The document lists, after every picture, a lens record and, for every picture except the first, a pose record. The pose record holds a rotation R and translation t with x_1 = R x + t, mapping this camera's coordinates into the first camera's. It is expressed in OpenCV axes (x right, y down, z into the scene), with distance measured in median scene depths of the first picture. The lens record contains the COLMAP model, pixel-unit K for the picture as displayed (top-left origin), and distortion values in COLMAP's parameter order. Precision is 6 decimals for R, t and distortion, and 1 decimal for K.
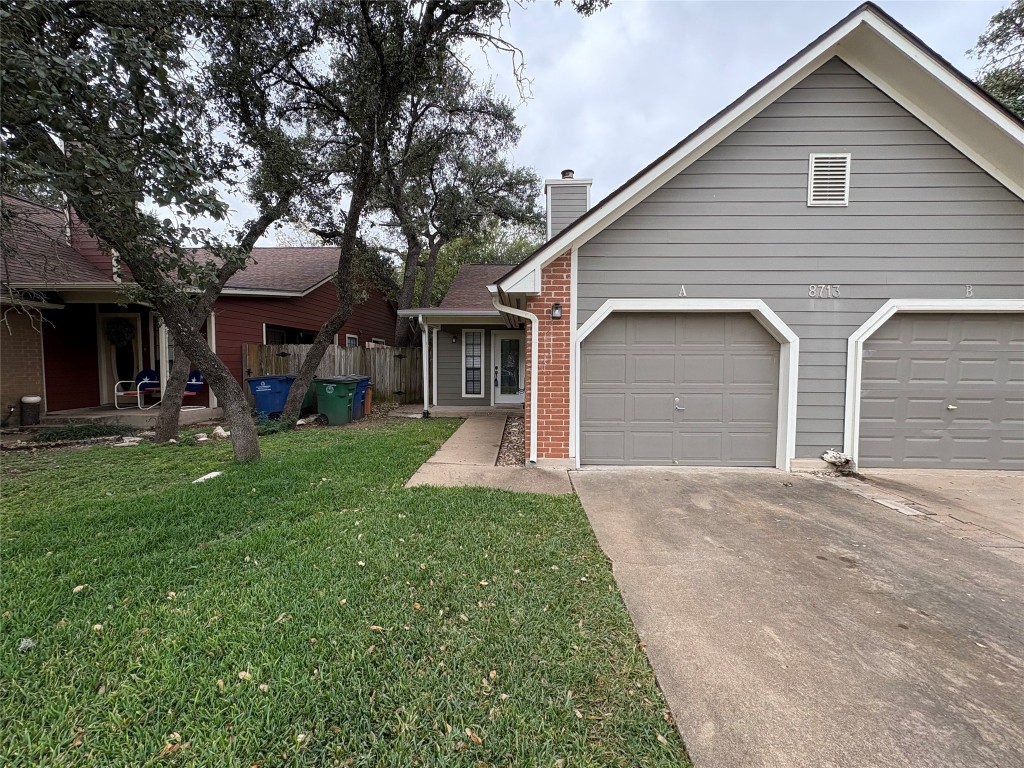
lens RADIAL K [[404.4, 0, 516.1], [0, 404.4, 381.6], [0, 0, 1]] dist [-0.003207, -0.000896]
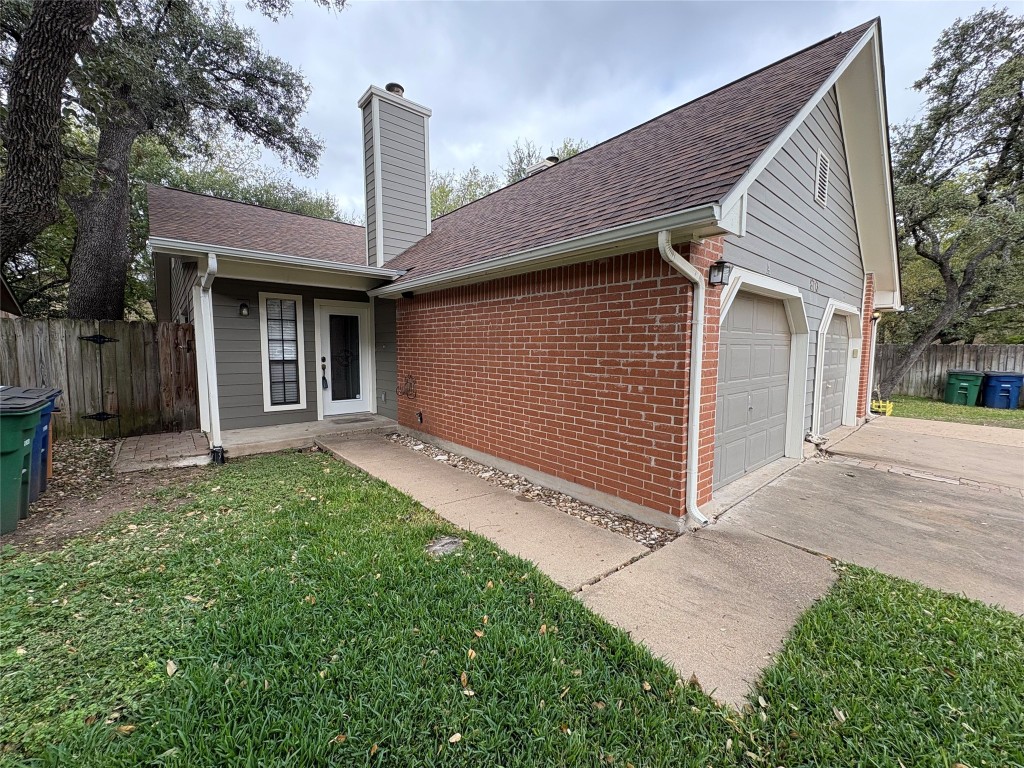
lens RADIAL K [[404.4, 0, 511.2], [0, 404.4, 382.9], [0, 0, 1]] dist [-0.003207, -0.000896]
pose [[0.743595, -0.059775, 0.665953, -0.252737], [0.031371, 0.998018, 0.054552, -0.022684], [-0.667894, -0.019673, 0.743997, 0.340105]]
